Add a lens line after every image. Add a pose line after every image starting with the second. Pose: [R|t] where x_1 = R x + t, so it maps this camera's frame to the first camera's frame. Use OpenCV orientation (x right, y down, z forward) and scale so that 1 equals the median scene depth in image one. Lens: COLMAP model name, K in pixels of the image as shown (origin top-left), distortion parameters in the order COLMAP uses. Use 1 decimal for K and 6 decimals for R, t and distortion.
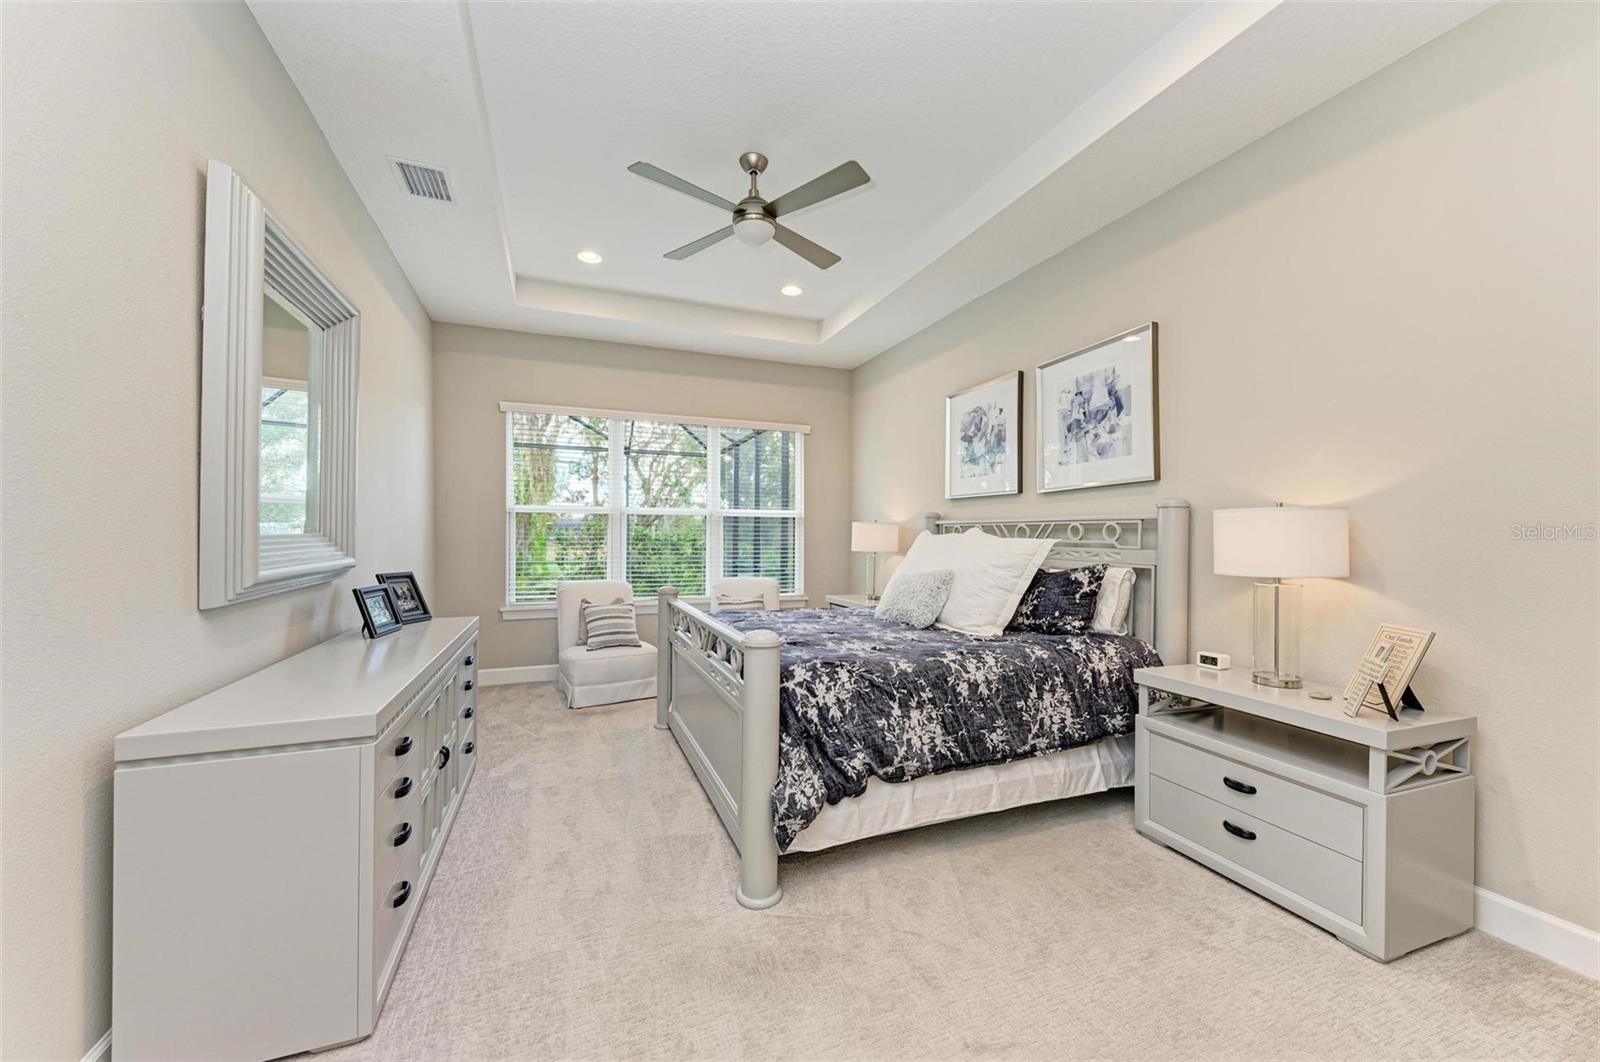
lens RADIAL K [[625.8, 0, 828.3], [0, 625.8, 535.2], [0, 0, 1]] dist [0.015507, -0.003633]
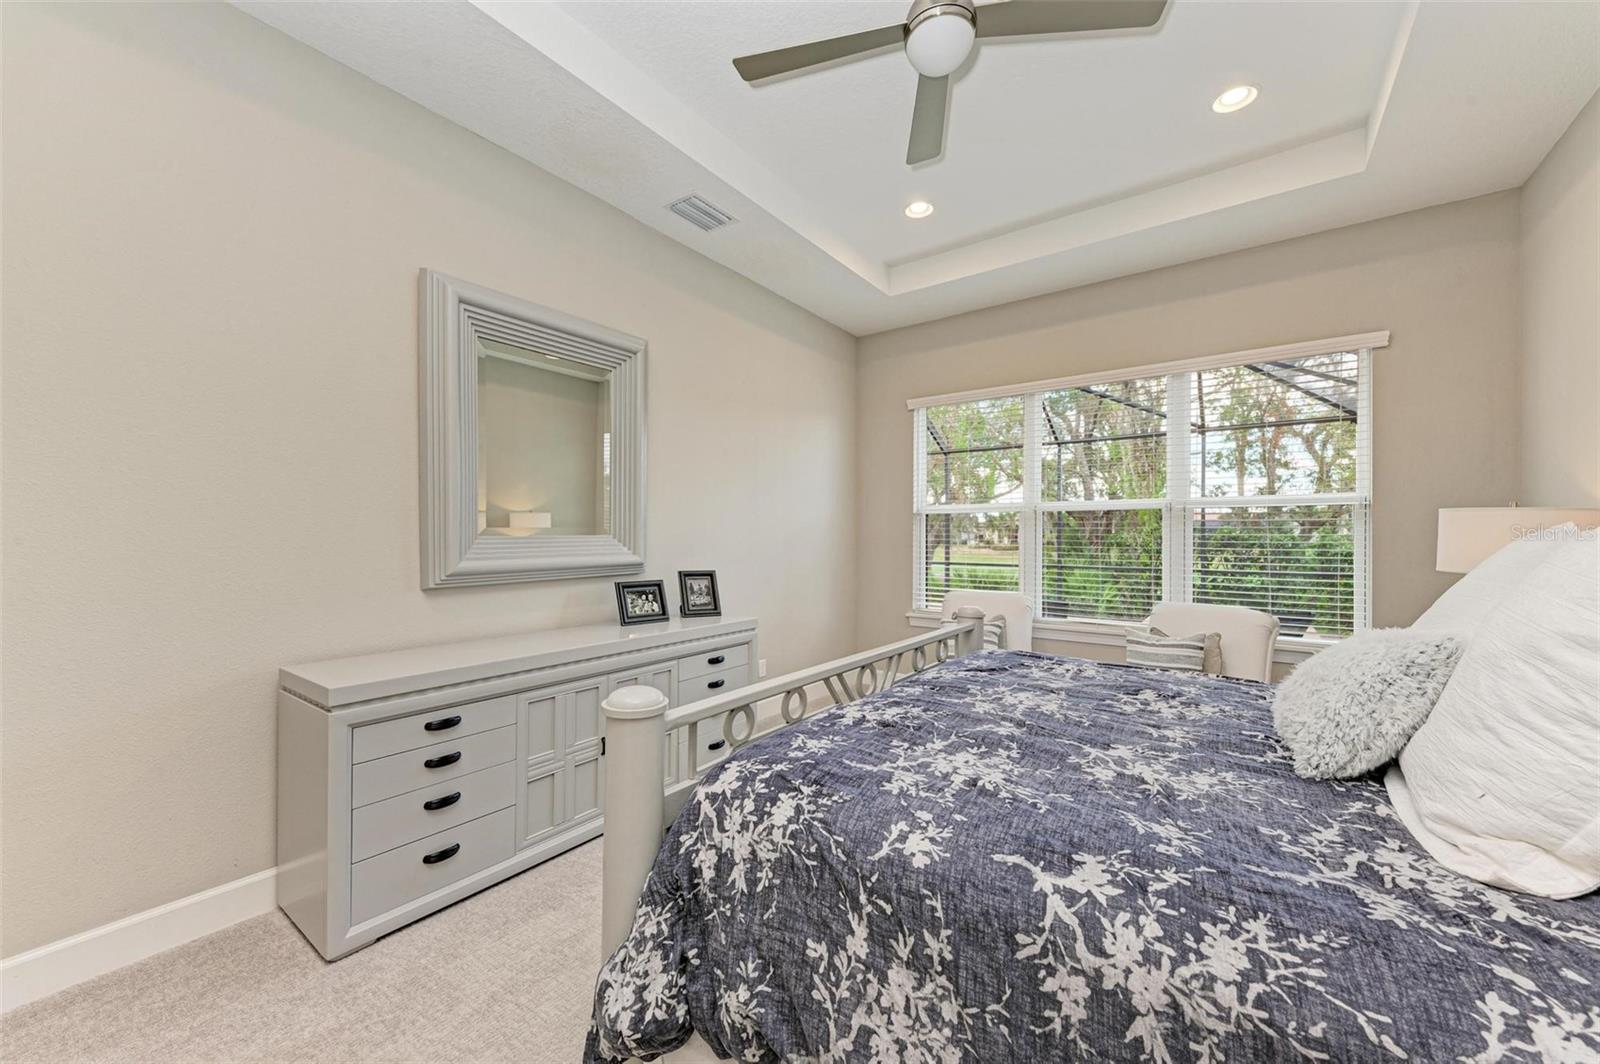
lens RADIAL K [[625.8, 0, 764.4], [0, 625.8, 526.8], [0, 0, 1]] dist [0.015507, -0.003633]
pose [[0.487497, -0.015469, -0.872988, 0.433808], [-0.001652, 0.999825, -0.018638, 0.002604], [0.873123, 0.010528, 0.487386, 0.689534]]
